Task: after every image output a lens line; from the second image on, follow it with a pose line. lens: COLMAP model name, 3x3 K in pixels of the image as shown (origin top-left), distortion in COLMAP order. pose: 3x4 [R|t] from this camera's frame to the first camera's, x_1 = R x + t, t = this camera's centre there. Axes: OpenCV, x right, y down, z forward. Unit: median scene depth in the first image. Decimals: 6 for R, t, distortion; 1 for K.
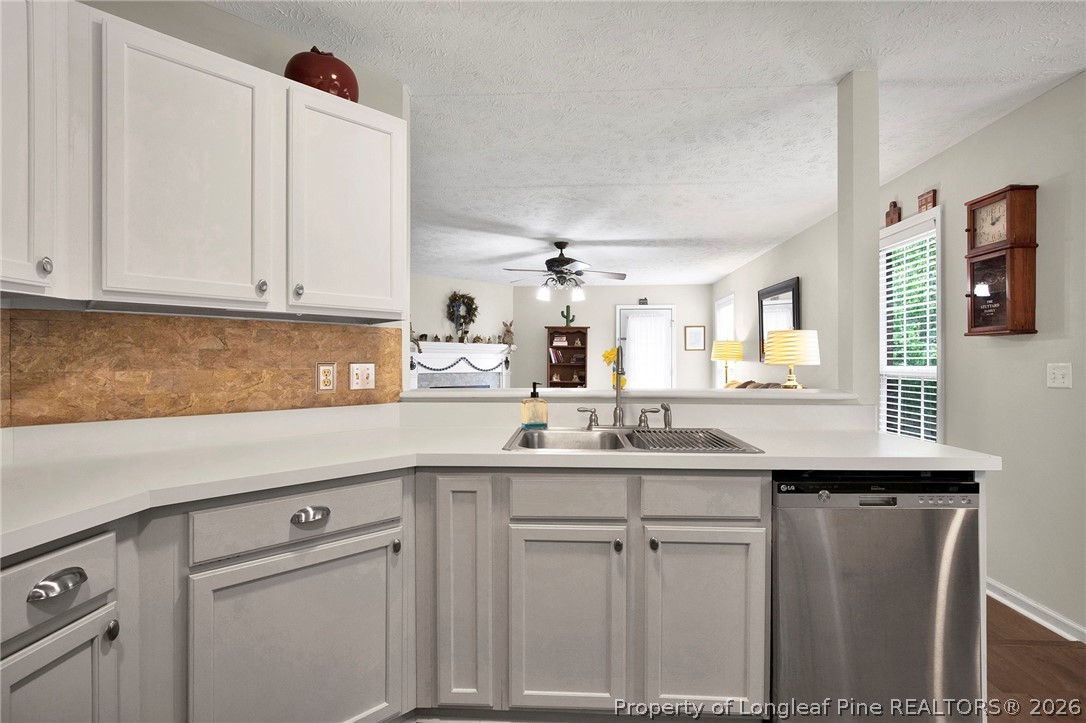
lens RADIAL K [[517.4, 0, 550.2], [0, 517.4, 359.1], [0, 0, 1]] dist [-0.011549, 0.000989]
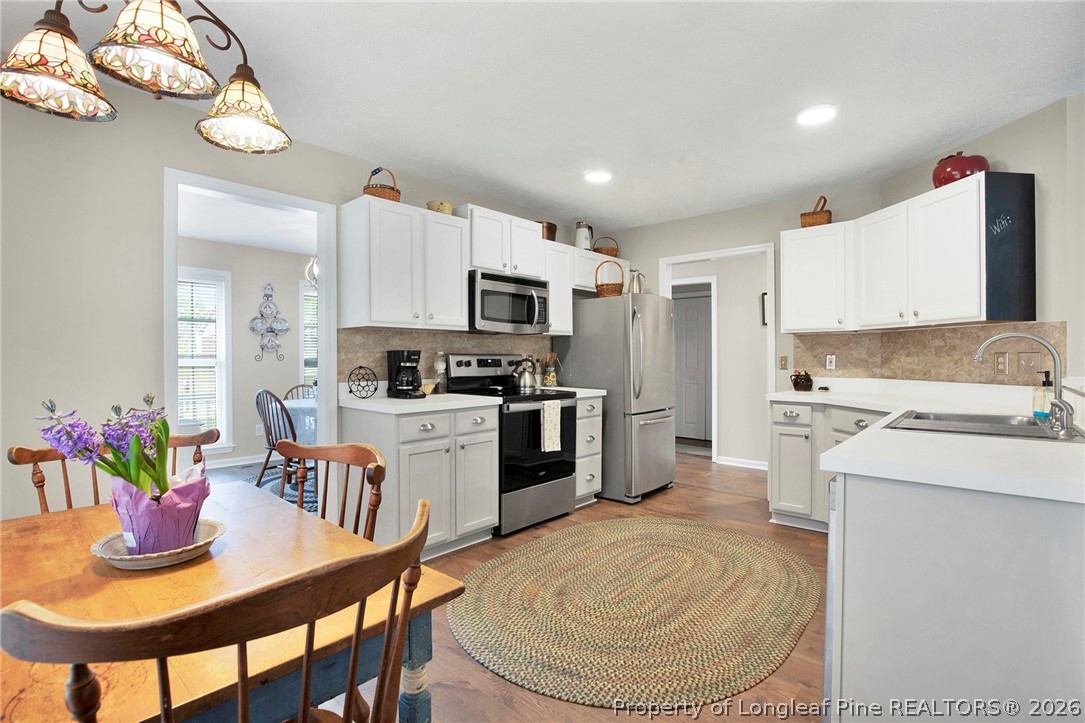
lens RADIAL K [[516.9, 0, 544.7], [0, 516.9, 358.1], [0, 0, 1]] dist [-0.011549, 0.000989]
pose [[-0.622600, 0.000860, -0.782540, 0.559581], [0.006529, 0.999970, -0.004096, 0.007719], [0.782513, -0.007659, -0.622587, 0.356242]]
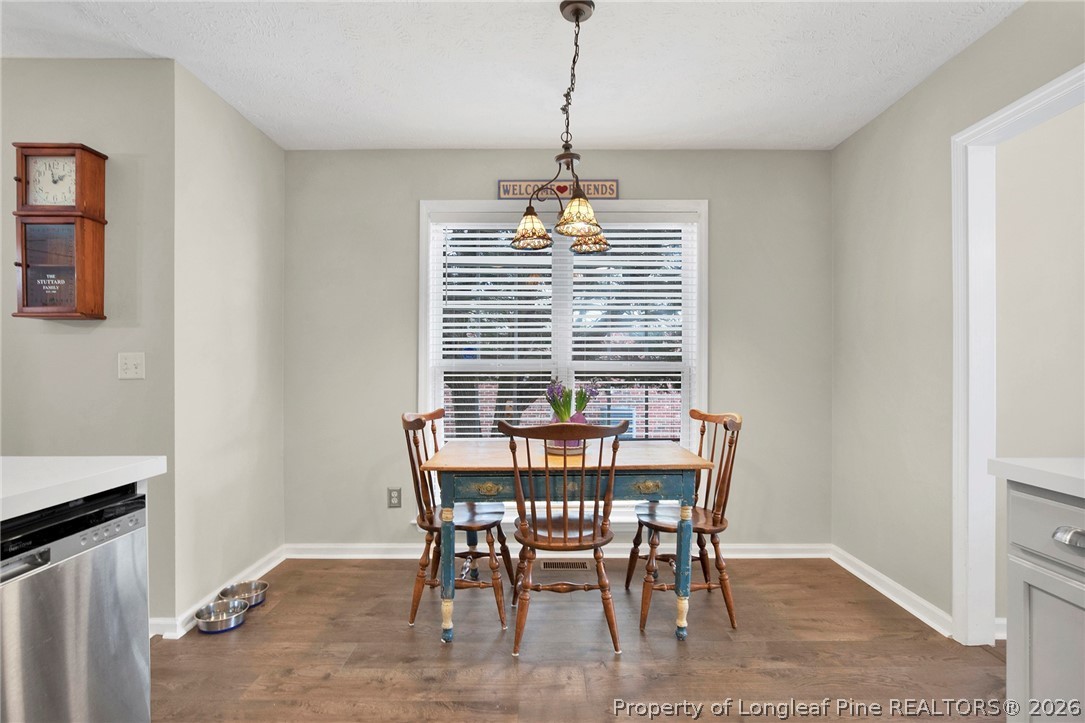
lens RADIAL K [[516.9, 0, 537.6], [0, 516.9, 370.4], [0, 0, 1]] dist [-0.011549, 0.000989]
pose [[-0.040415, -0.007727, 0.999153, 0.007895], [-0.008862, 0.999934, 0.007375, 0.012216], [-0.999144, -0.008557, -0.040481, 0.132341]]
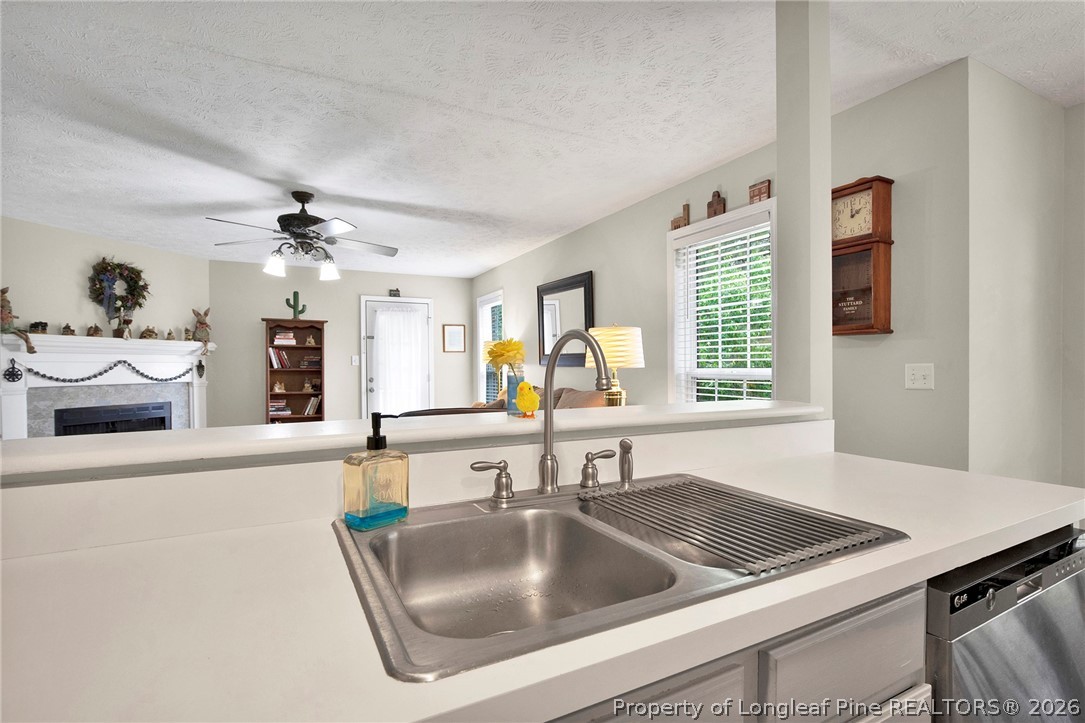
lens RADIAL K [[516.9, 0, 546.9], [0, 516.9, 372.4], [0, 0, 1]] dist [-0.011549, 0.000989]
pose [[0.860041, -0.012058, 0.510083, -0.052419], [0.002827, 0.999818, 0.018868, 0.001849], [-0.510218, -0.014785, 0.859918, 0.237912]]
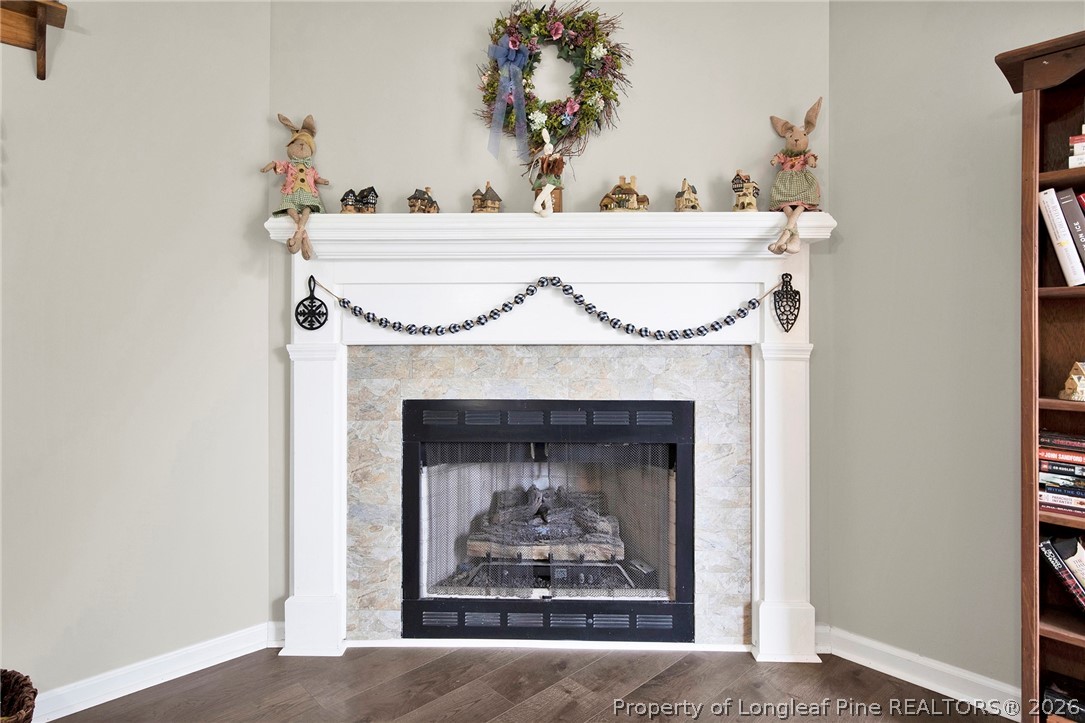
lens RADIAL K [[561.8, 0, 558.9], [0, 561.8, 337.1], [0, 0, 1]] dist [-0.008772, -0.003977]
pose [[0.722227, -0.002321, -0.691652, 0.014975], [0.007625, 0.999960, 0.004607, 0.031413], [0.691614, -0.008601, 0.722216, 1.136365]]
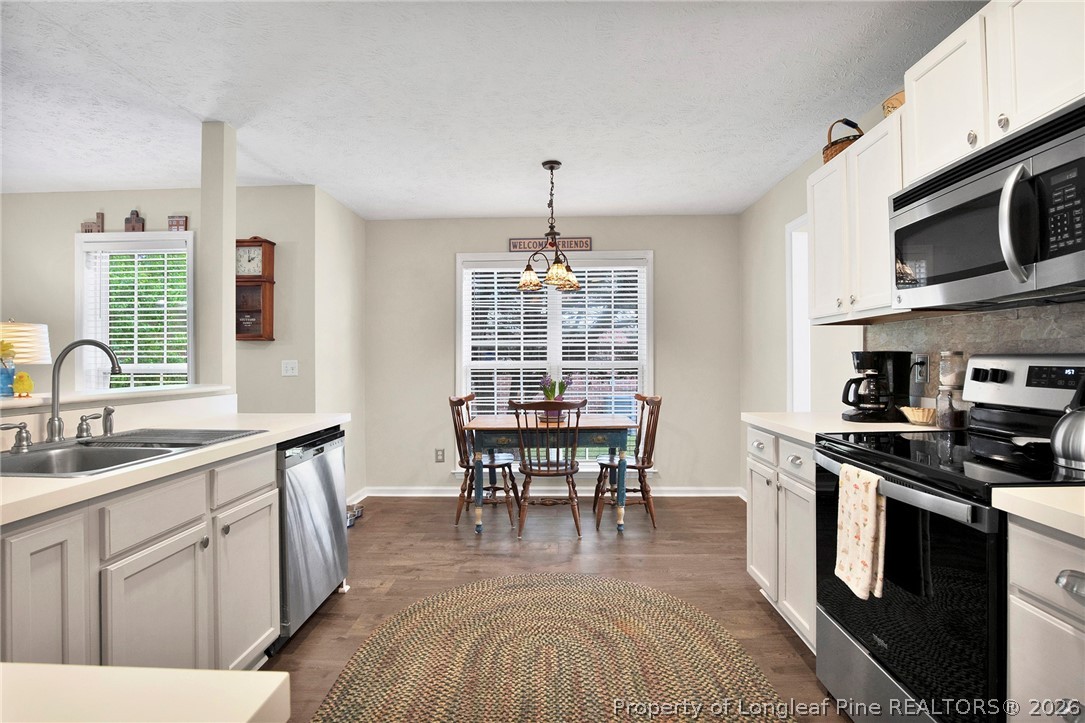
lens RADIAL K [[516.9, 0, 531.0], [0, 516.9, 351.5], [0, 0, 1]] dist [-0.011549, 0.000989]
pose [[0.004381, 0.015074, 0.999877, -0.270628], [-0.001905, 0.999885, -0.015066, 0.001517], [-0.999989, -0.001839, 0.004409, 0.113771]]
